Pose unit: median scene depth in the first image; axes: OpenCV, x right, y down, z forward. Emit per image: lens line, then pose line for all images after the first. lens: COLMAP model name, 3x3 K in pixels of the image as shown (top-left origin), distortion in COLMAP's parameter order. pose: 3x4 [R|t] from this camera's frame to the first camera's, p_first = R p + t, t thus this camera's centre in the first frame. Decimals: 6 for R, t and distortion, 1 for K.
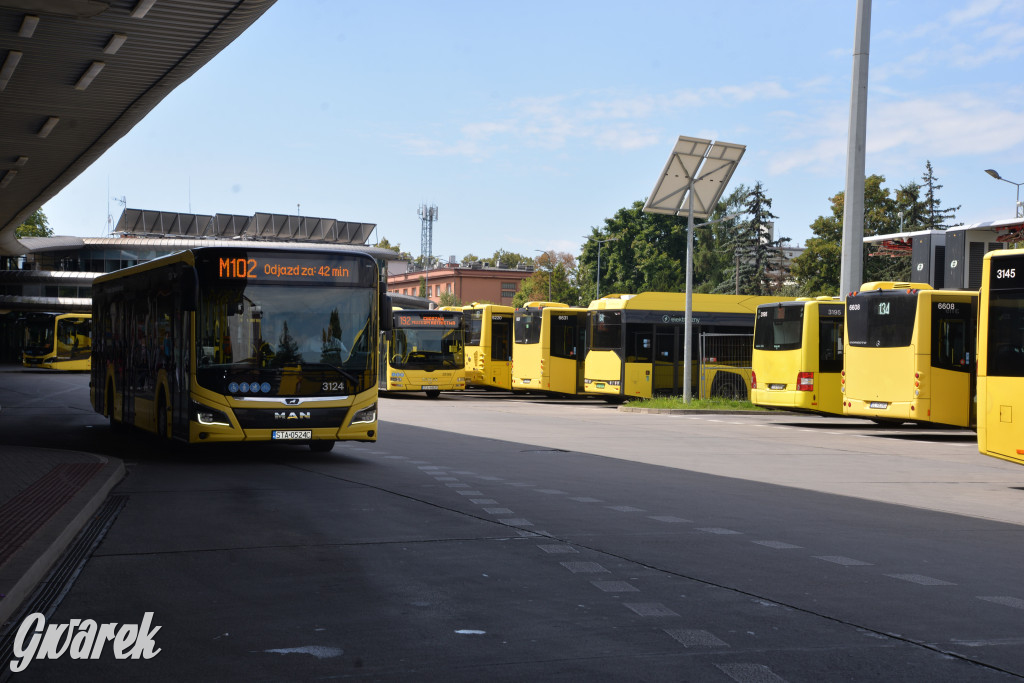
lens RADIAL K [[1540.8, 0, 512.0], [0, 1540.8, 341.5], [0, 0, 1]] dist [0.173984, -0.002322]
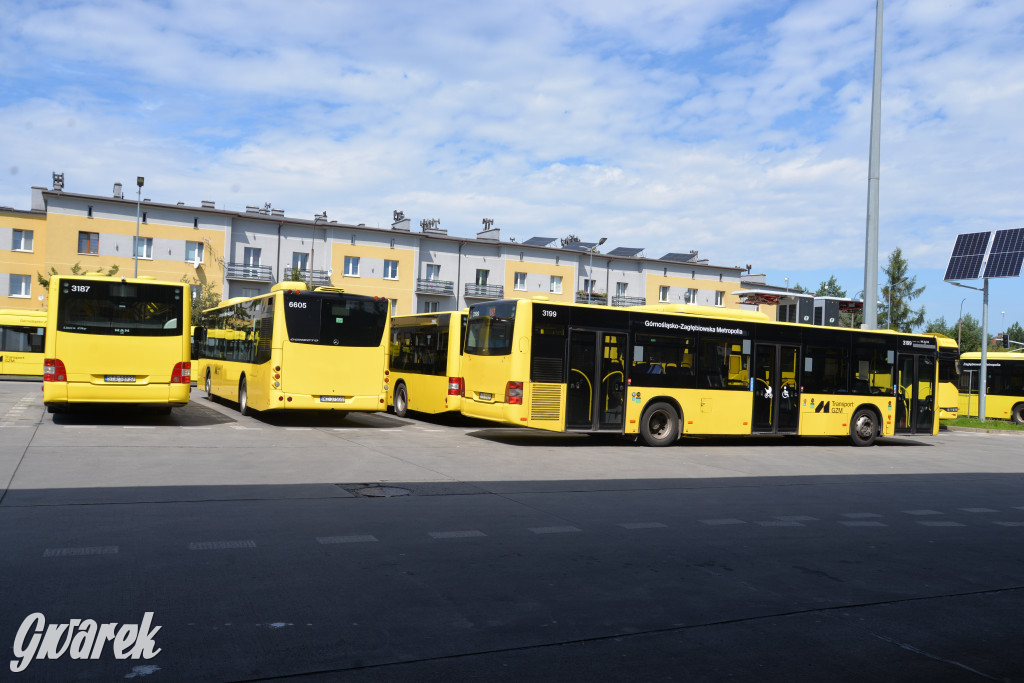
lens RADIAL K [[849.3, 0, 513.2], [0, 849.3, 330.3], [0, 0, 1]] dist [-0.035529, 0.090118]
pose [[-0.054814, 0.021331, 0.998269, -0.265351], [-0.054668, 0.998208, -0.024331, -0.000060], [-0.996999, -0.055907, -0.053549, 0.646706]]
